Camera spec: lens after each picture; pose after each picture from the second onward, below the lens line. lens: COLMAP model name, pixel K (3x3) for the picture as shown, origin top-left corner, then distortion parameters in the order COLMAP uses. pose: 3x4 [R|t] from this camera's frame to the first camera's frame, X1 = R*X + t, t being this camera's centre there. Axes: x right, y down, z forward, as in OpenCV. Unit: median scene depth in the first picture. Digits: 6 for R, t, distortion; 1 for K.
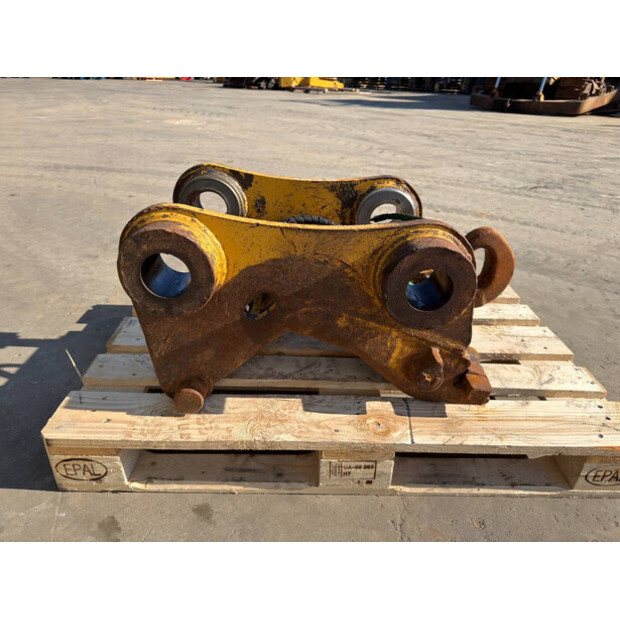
lens RADIAL K [[442.1, 0, 312.0], [0, 442.1, 307.8], [0, 0, 1]] dist [0.024379, -0.027901]
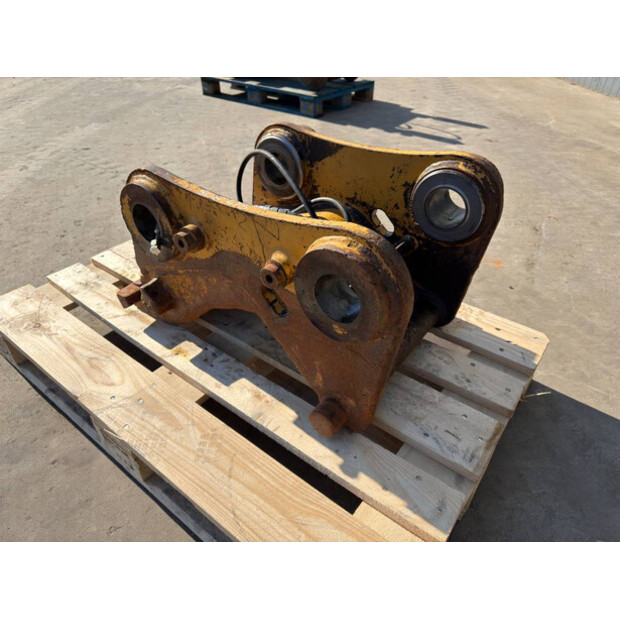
lens RADIAL K [[442.1, 0, 312.1], [0, 442.1, 314.2], [0, 0, 1]] dist [0.024379, -0.027901]
pose [[-0.779608, -0.417766, 0.466564, -0.490967], [0.259399, 0.462676, 0.847728, -0.753531], [-0.570020, 0.781922, -0.252338, 1.253428]]
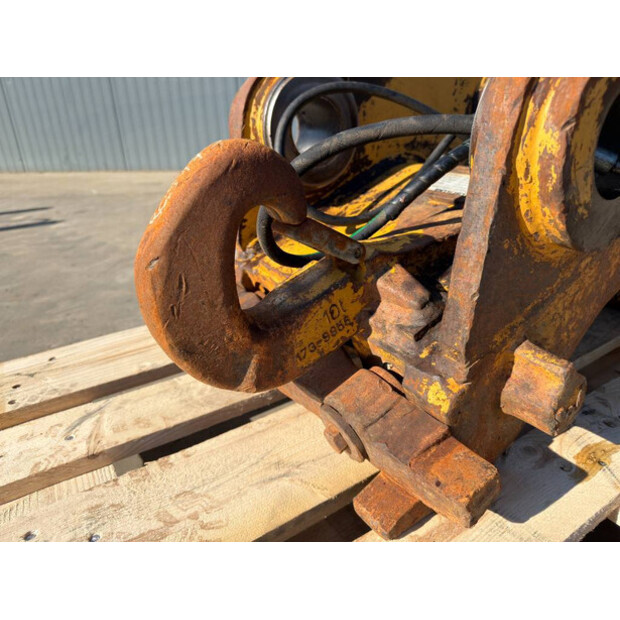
lens RADIAL K [[442.1, 0, 306.5], [0, 442.1, 312.4], [0, 0, 1]] dist [0.024379, -0.027901]
pose [[-0.858684, 0.207707, -0.468529, 0.497917], [-0.235841, 0.651505, 0.721055, -0.319695], [0.455017, 0.729657, -0.510451, 1.229052]]
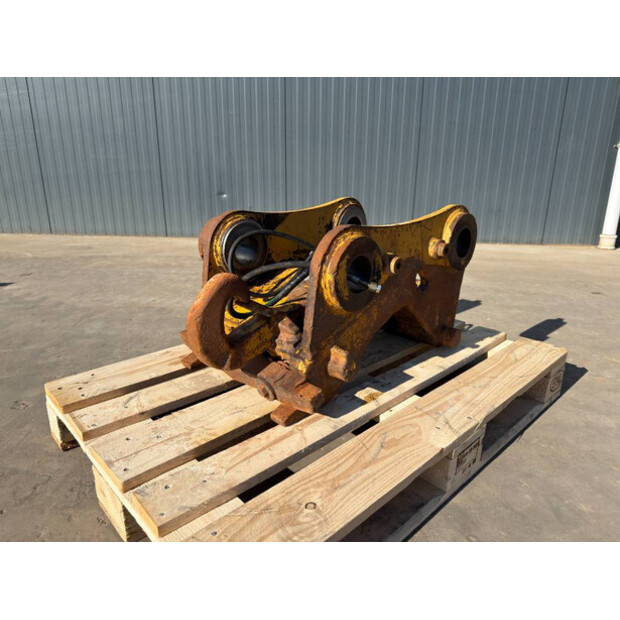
lens RADIAL K [[442.1, 0, 311.9], [0, 442.1, 305.5], [0, 0, 1]] dist [0.024379, -0.027901]
pose [[-0.732079, 0.153869, -0.663615, 0.803982], [-0.356807, 0.743231, 0.565948, -0.639861], [0.580301, 0.651101, -0.489202, 1.498565]]
